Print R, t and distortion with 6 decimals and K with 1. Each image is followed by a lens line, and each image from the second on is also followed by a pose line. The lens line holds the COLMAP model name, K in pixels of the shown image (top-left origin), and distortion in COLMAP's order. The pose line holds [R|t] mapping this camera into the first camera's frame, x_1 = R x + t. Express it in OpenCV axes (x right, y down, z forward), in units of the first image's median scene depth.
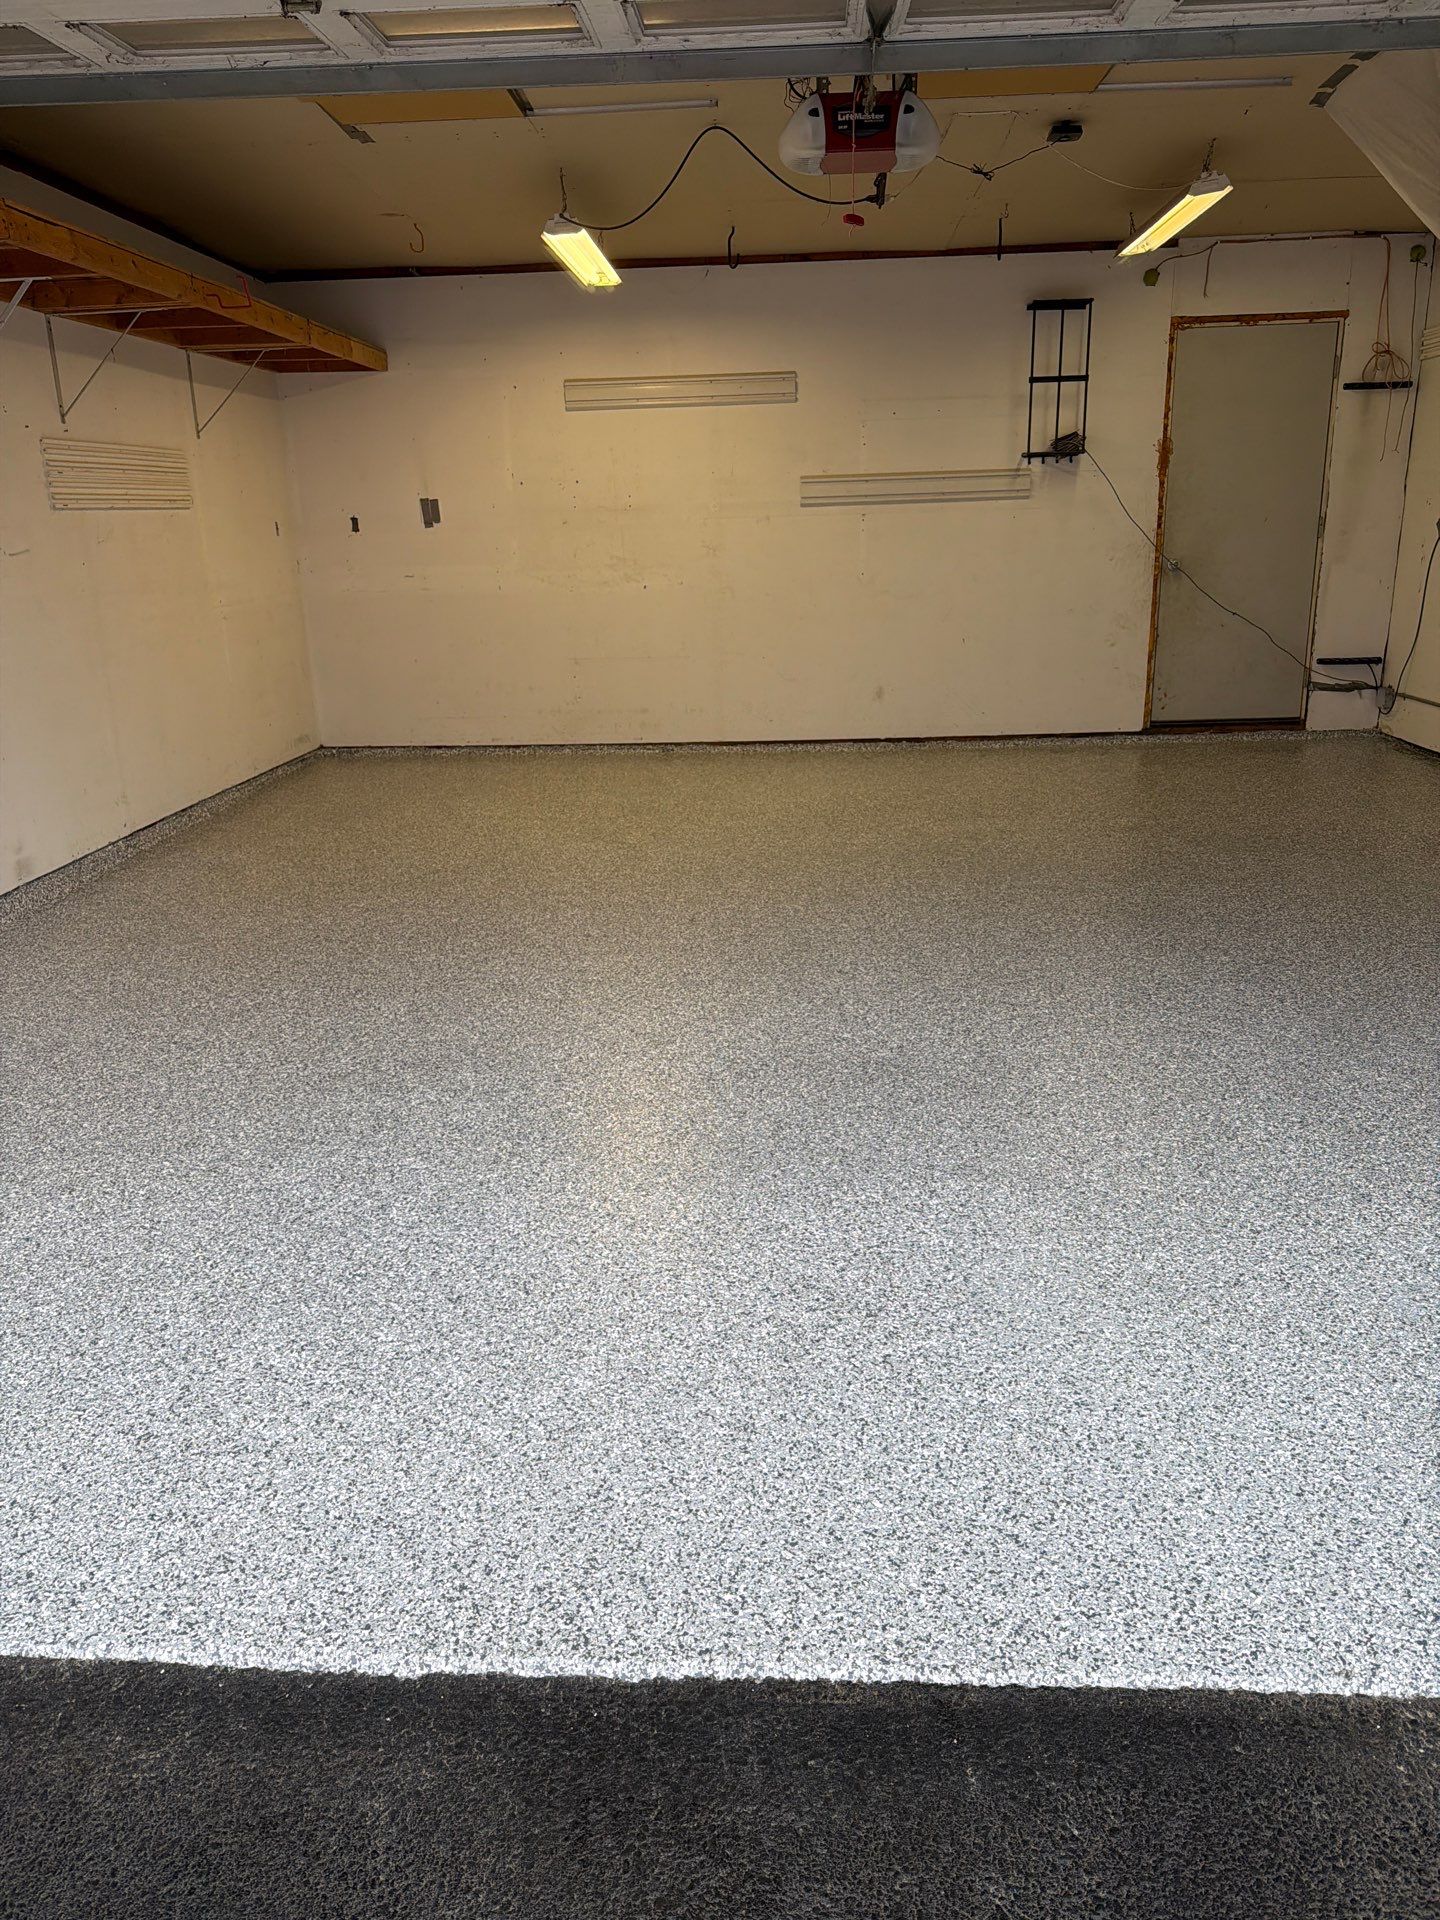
lens RADIAL K [[1341.0, 0, 722.6], [0, 1341.0, 948.0], [0, 0, 1]] dist [0.025942, -0.034241]
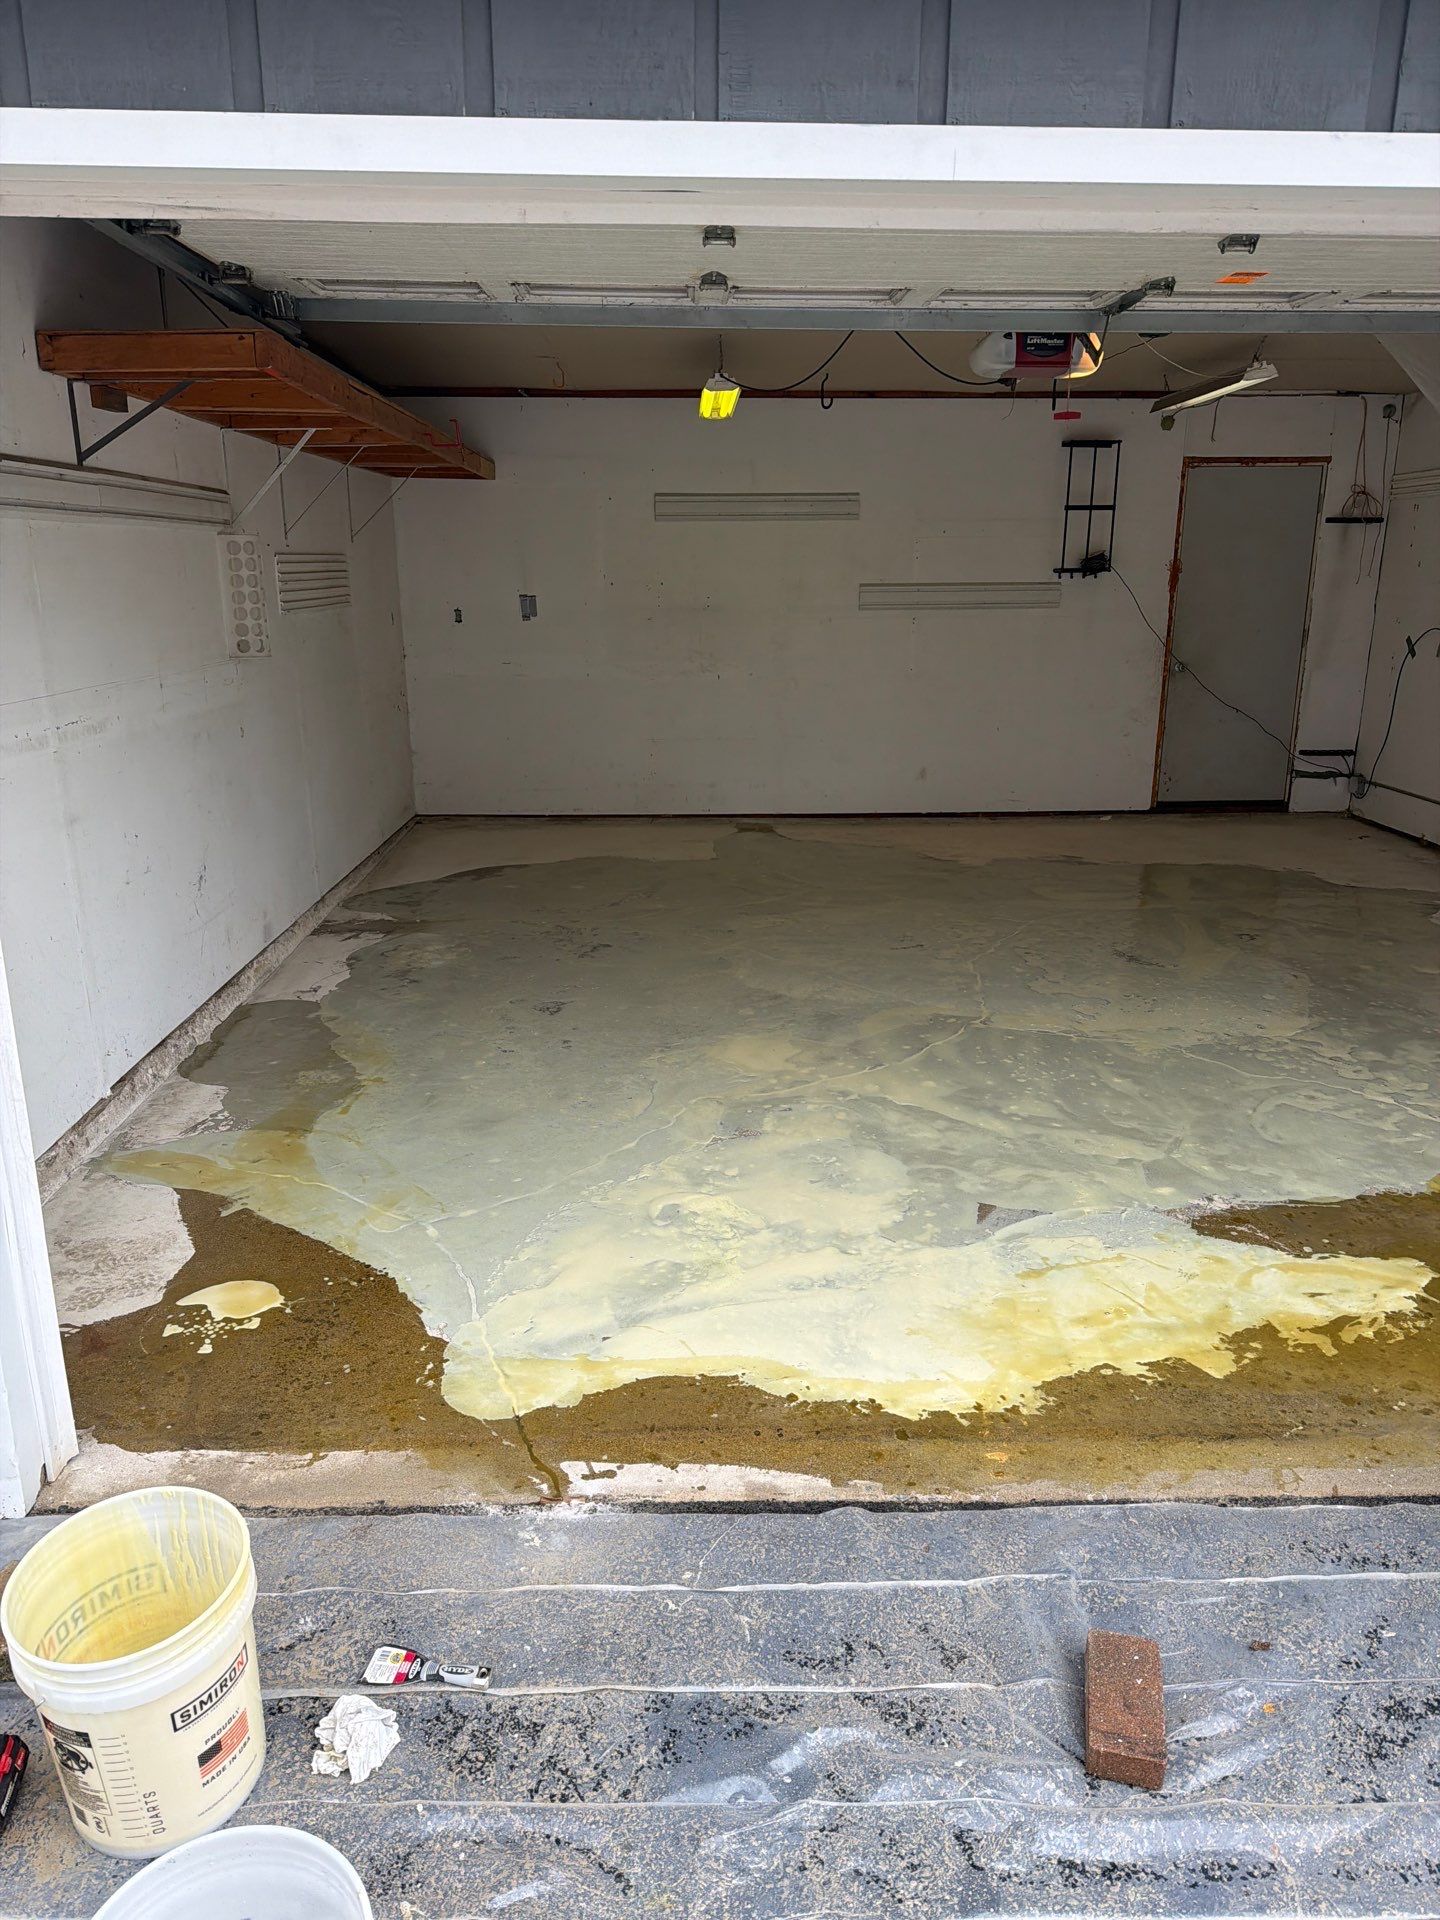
lens RADIAL K [[1309.4, 0, 726.6], [0, 1309.4, 964.1], [0, 0, 1]] dist [0.191189, -0.351394]
pose [[0.996150, 0.003072, 0.087612, -0.302694], [-0.001223, 0.999776, -0.021145, -0.011087], [-0.087658, 0.020957, 0.995930, -0.207139]]
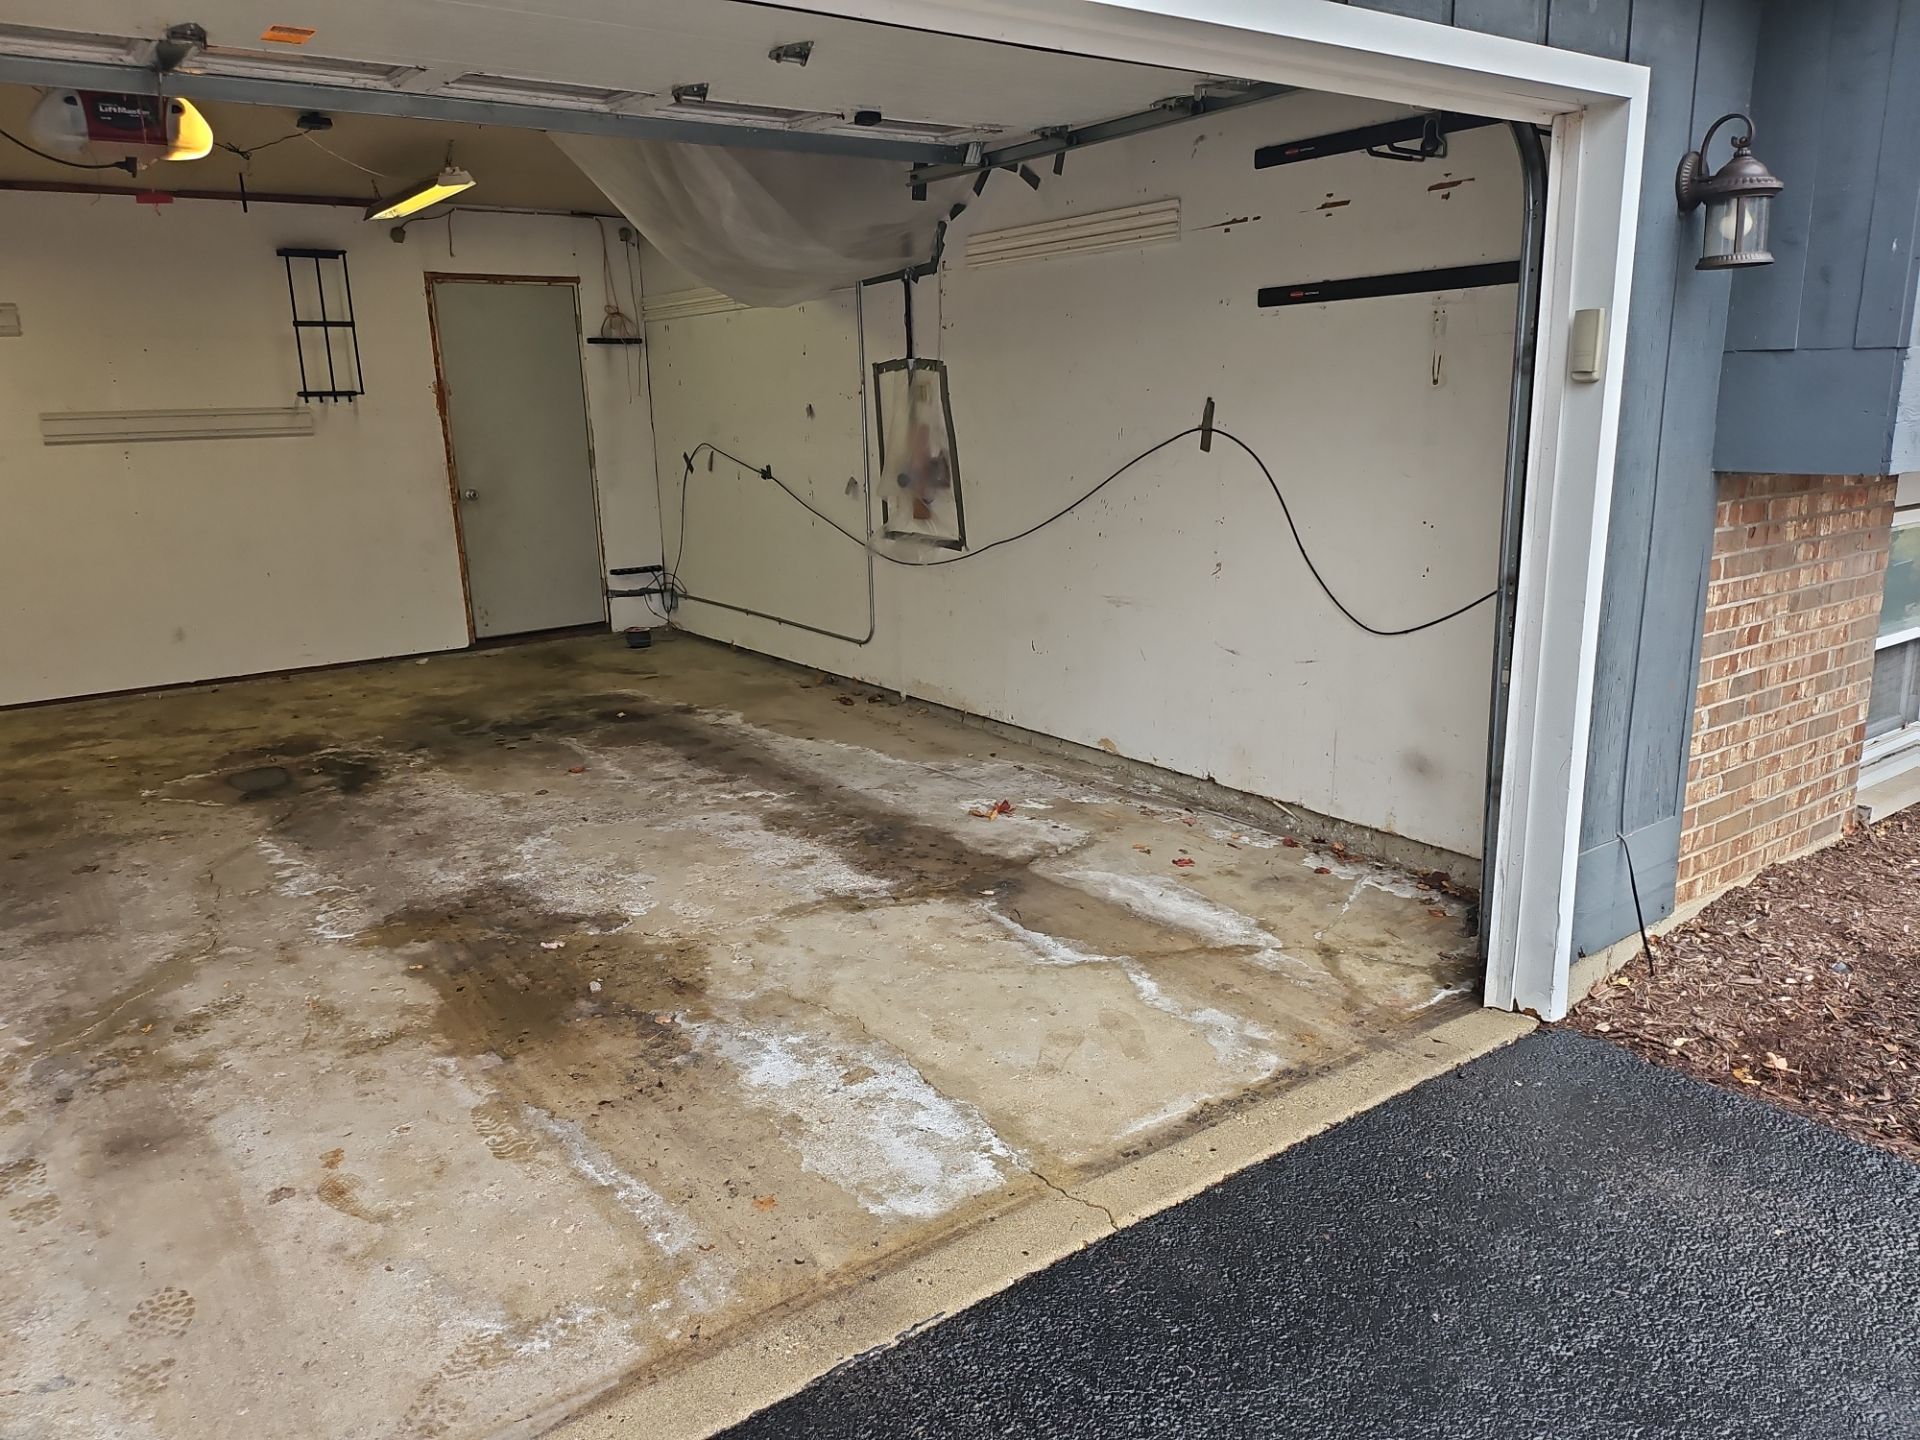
lens RADIAL K [[1331.7, 0, 936.6], [0, 1331.7, 715.7], [0, 0, 1]] dist [0.086570, -0.104087]
pose [[0.782620, -0.140968, 0.606328, -0.101019], [0.193253, 0.980916, -0.021384, -0.029881], [-0.591743, 0.133910, 0.794927, -0.111385]]
